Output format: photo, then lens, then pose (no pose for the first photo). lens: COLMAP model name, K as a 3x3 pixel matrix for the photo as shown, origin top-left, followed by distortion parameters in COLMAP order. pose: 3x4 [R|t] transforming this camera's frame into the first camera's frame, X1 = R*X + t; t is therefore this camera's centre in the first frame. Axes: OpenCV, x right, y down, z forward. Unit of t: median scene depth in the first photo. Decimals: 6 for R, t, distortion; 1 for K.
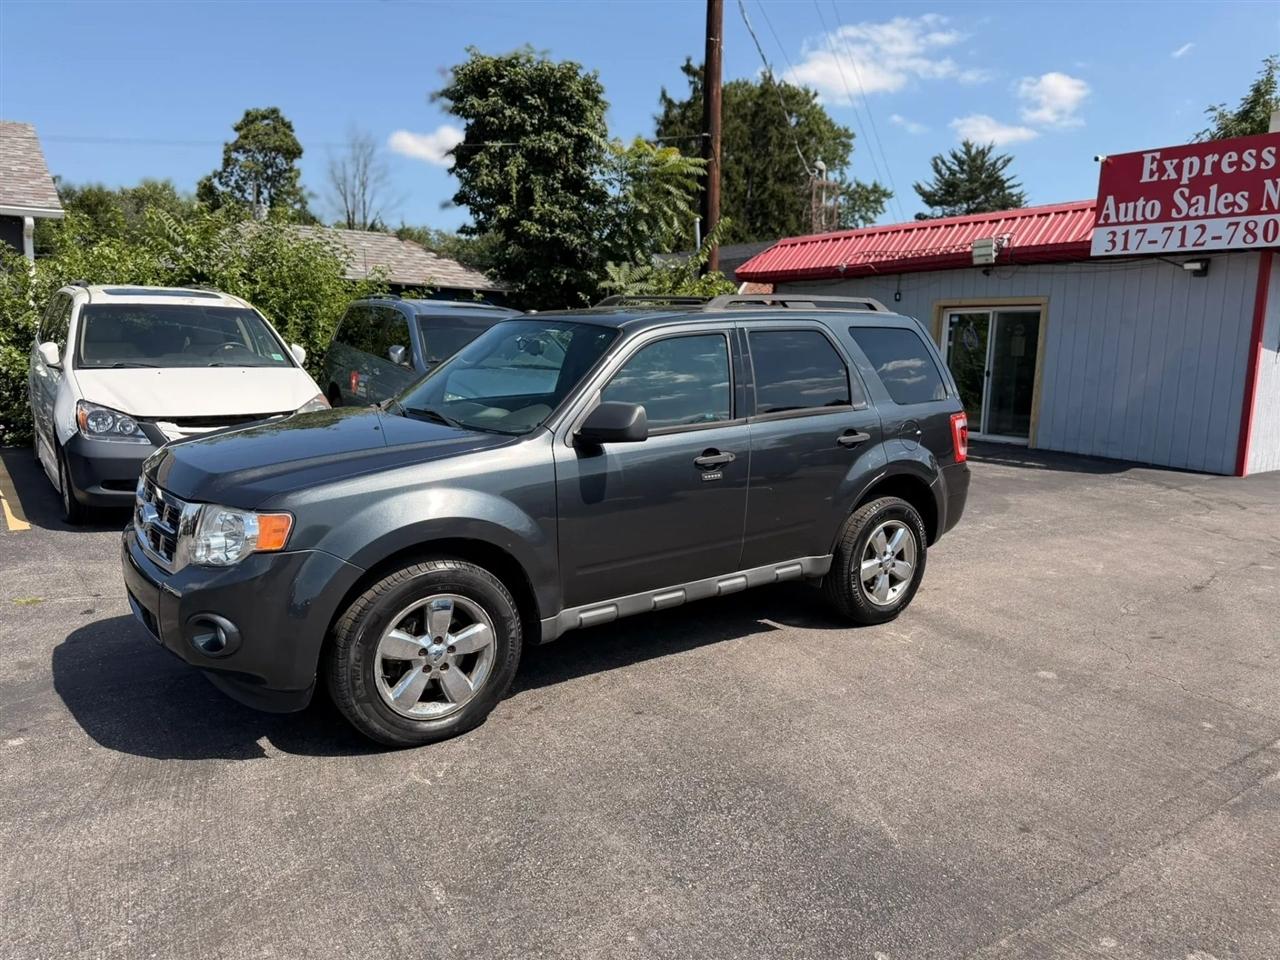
lens RADIAL K [[904.1, 0, 642.3], [0, 904.1, 488.3], [0, 0, 1]] dist [0.022104, -0.028974]
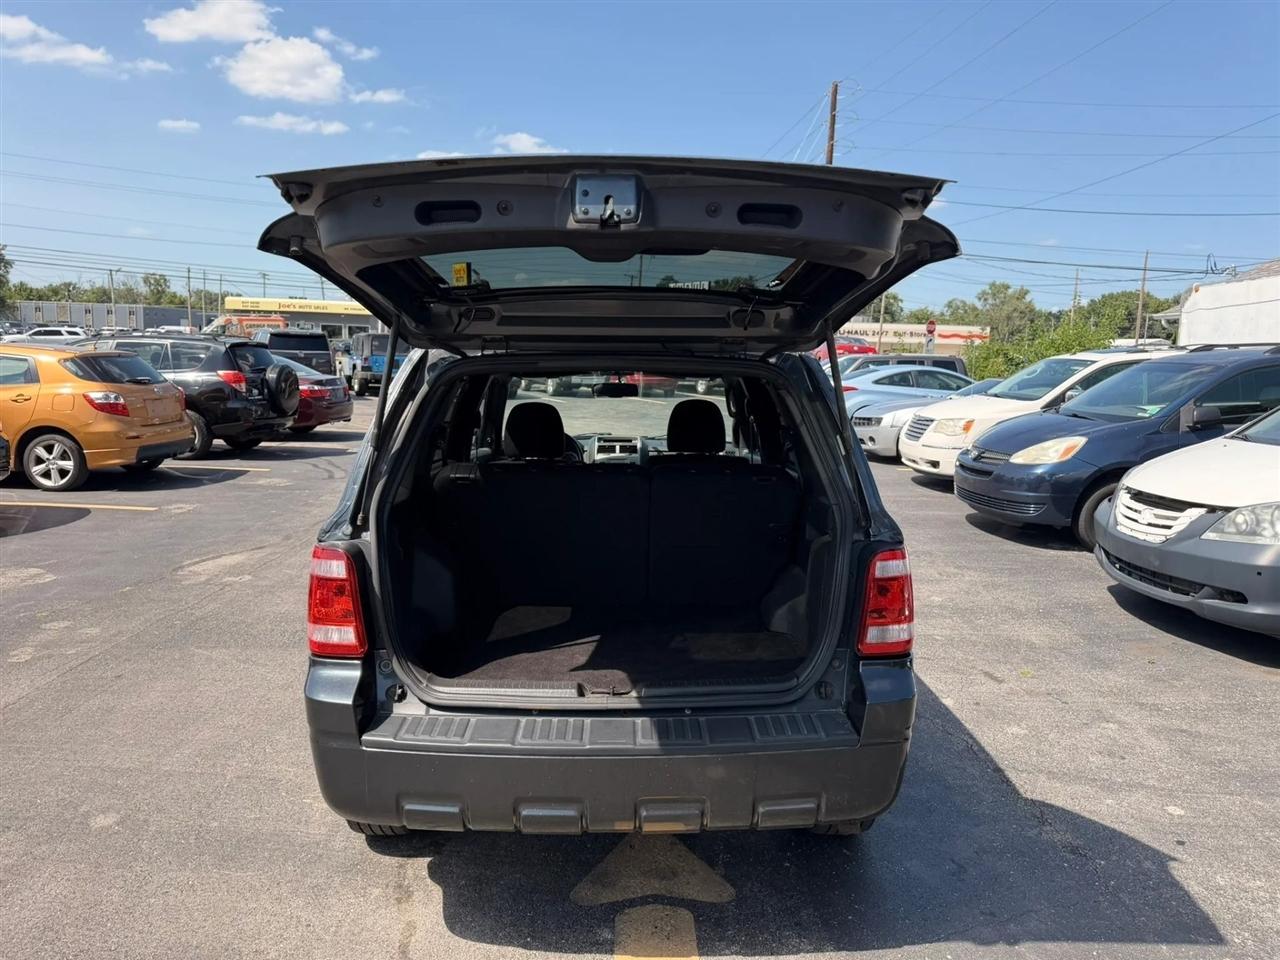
lens RADIAL K [[904.1, 0, 638.3], [0, 904.1, 482.9], [0, 0, 1]] dist [0.022104, -0.028974]
pose [[-0.586064, 0.077906, -0.806511, 0.313245], [-0.172603, 0.960517, 0.218207, -0.121191], [0.791668, 0.267090, -0.549478, 0.686184]]
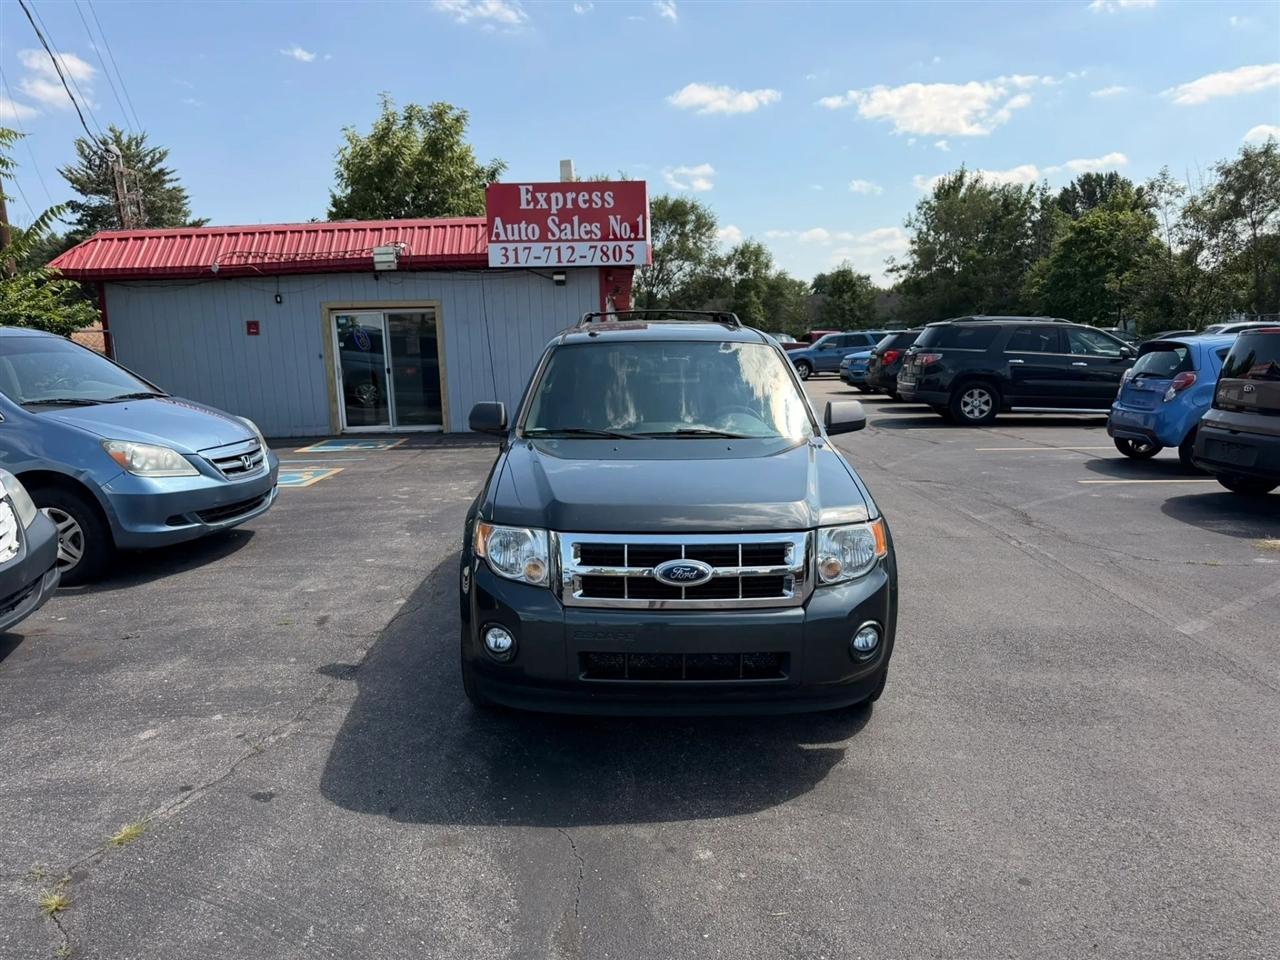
lens RADIAL K [[904.1, 0, 630.7], [0, 904.1, 483.6], [0, 0, 1]] dist [0.022104, -0.028974]
pose [[0.595917, -0.169466, 0.784962, -0.426161], [0.167943, 0.982165, 0.084544, -0.048348], [-0.785289, 0.081447, 0.613749, 0.155611]]
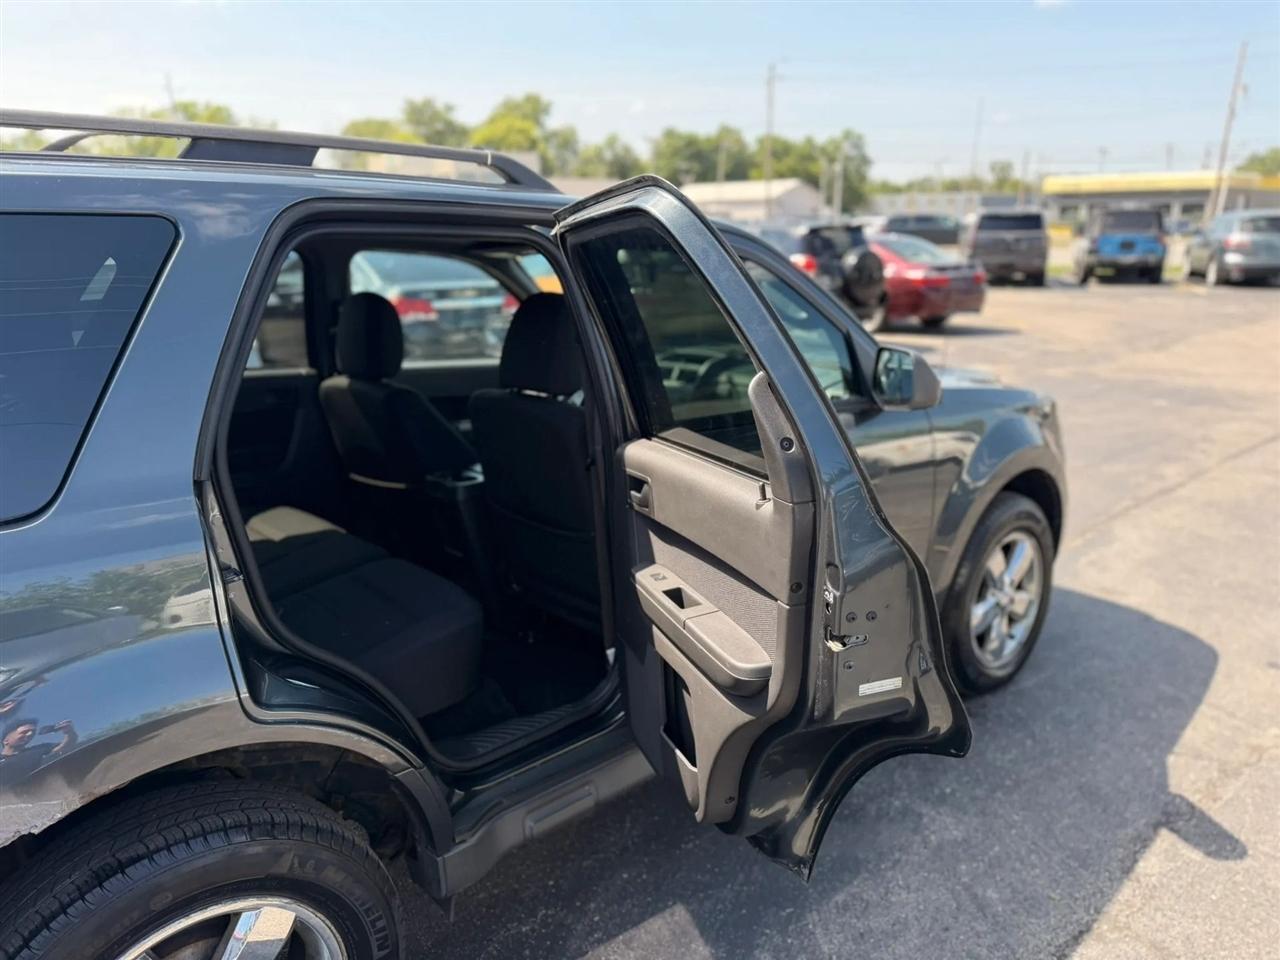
lens RADIAL K [[904.1, 0, 639.6], [0, 904.1, 496.5], [0, 0, 1]] dist [0.022104, -0.028974]
pose [[-0.995615, 0.014554, -0.092410, -0.025400], [-0.026964, 0.901251, 0.432457, -0.123313], [0.089578, 0.433053, -0.896906, 0.690832]]
